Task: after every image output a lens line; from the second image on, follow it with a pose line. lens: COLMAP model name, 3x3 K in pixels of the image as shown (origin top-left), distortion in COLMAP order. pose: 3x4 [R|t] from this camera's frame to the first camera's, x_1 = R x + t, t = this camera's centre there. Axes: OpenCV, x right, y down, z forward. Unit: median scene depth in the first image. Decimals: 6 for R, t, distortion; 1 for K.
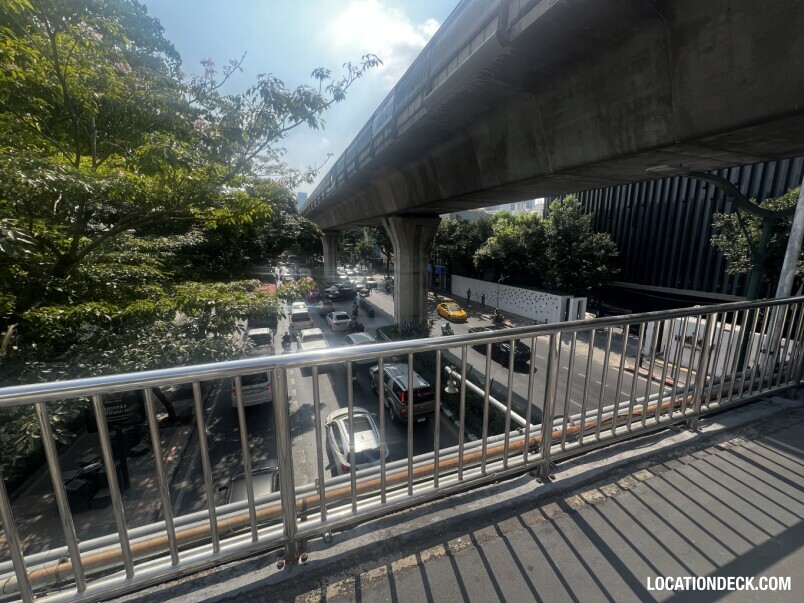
lens RADIAL K [[321.4, 0, 401.8], [0, 321.4, 299.4], [0, 0, 1]] dist [-0.001197, 0.000161]
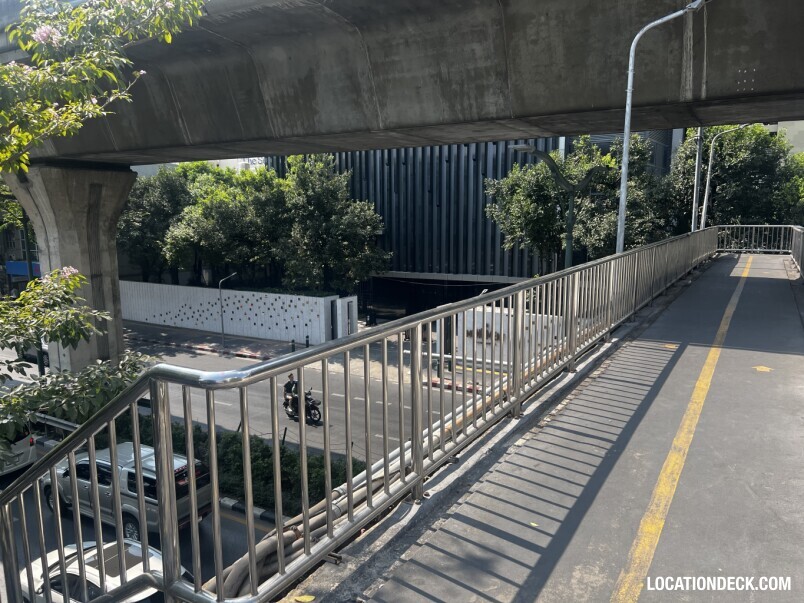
lens RADIAL K [[604.9, 0, 398.8], [0, 604.9, 302.8], [0, 0, 1]] dist [0.056611, -0.061326]
pose [[0.781632, -0.098121, 0.615974, -0.416250], [0.118353, 0.992939, 0.007987, 0.025853], [-0.612409, 0.066660, 0.787726, -0.166592]]
